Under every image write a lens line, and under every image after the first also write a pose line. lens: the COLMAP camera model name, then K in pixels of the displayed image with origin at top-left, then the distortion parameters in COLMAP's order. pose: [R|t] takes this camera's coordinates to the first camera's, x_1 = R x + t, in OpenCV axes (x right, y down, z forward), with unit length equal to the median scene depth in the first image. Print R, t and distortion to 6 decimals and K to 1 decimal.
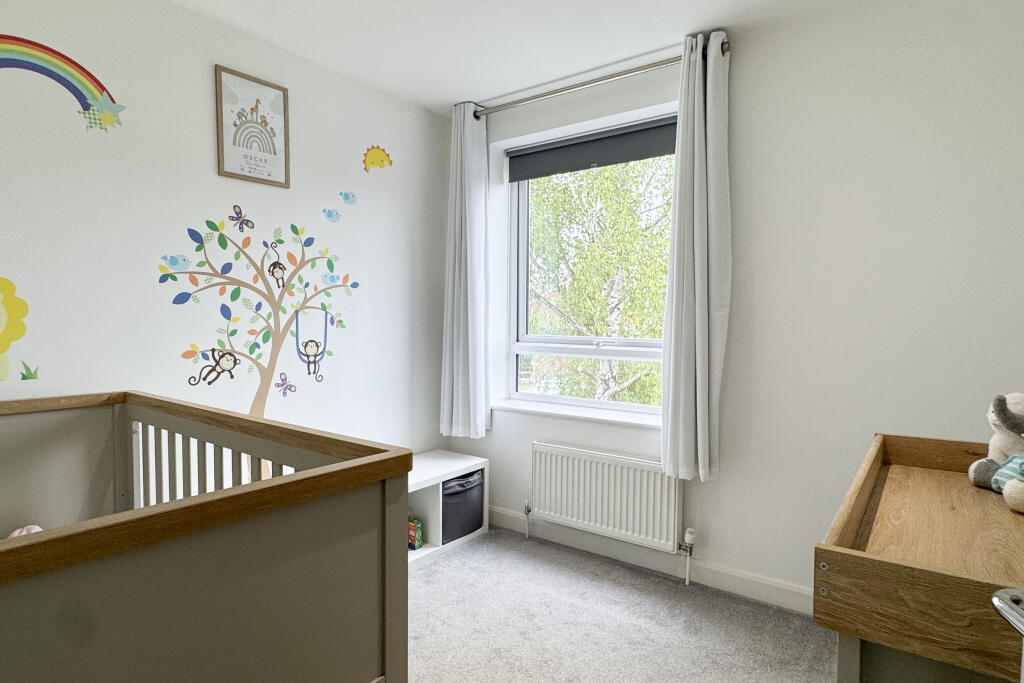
lens RADIAL K [[570.8, 0, 510.3], [0, 570.8, 341.9], [0, 0, 1]] dist [-0.007775, -0.000868]
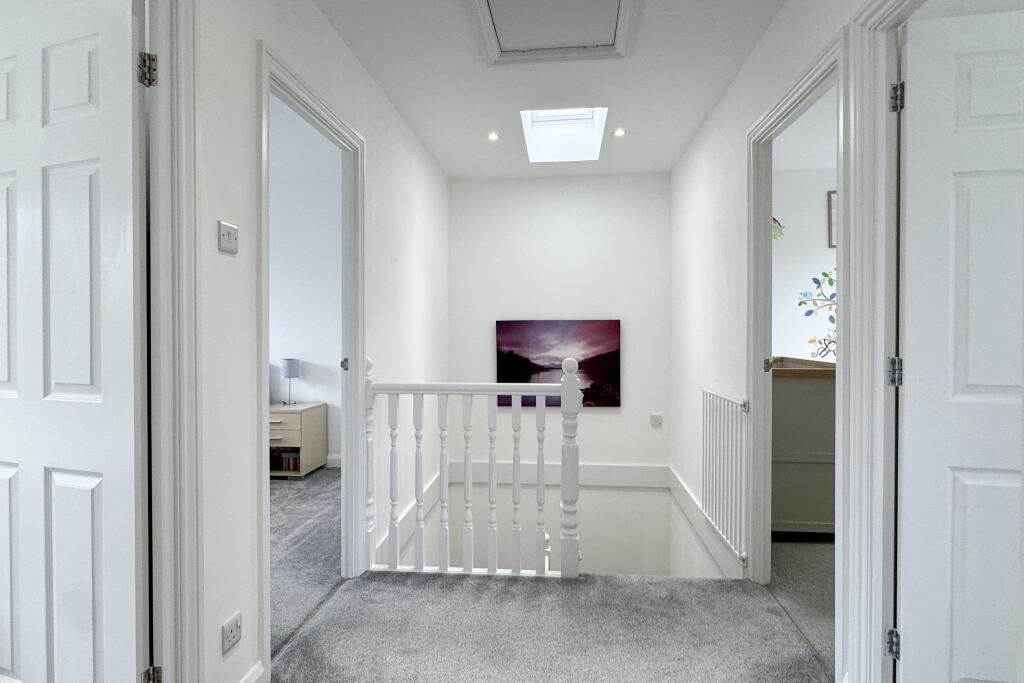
lens RADIAL K [[570.8, 0, 510.7], [0, 570.8, 336.6], [0, 0, 1]] dist [-0.007775, -0.000868]
pose [[0.524140, 0.001500, -0.851631, 0.558457], [-0.029447, 0.999432, -0.016362, 0.067672], [0.851123, 0.033654, 0.523887, -0.906346]]
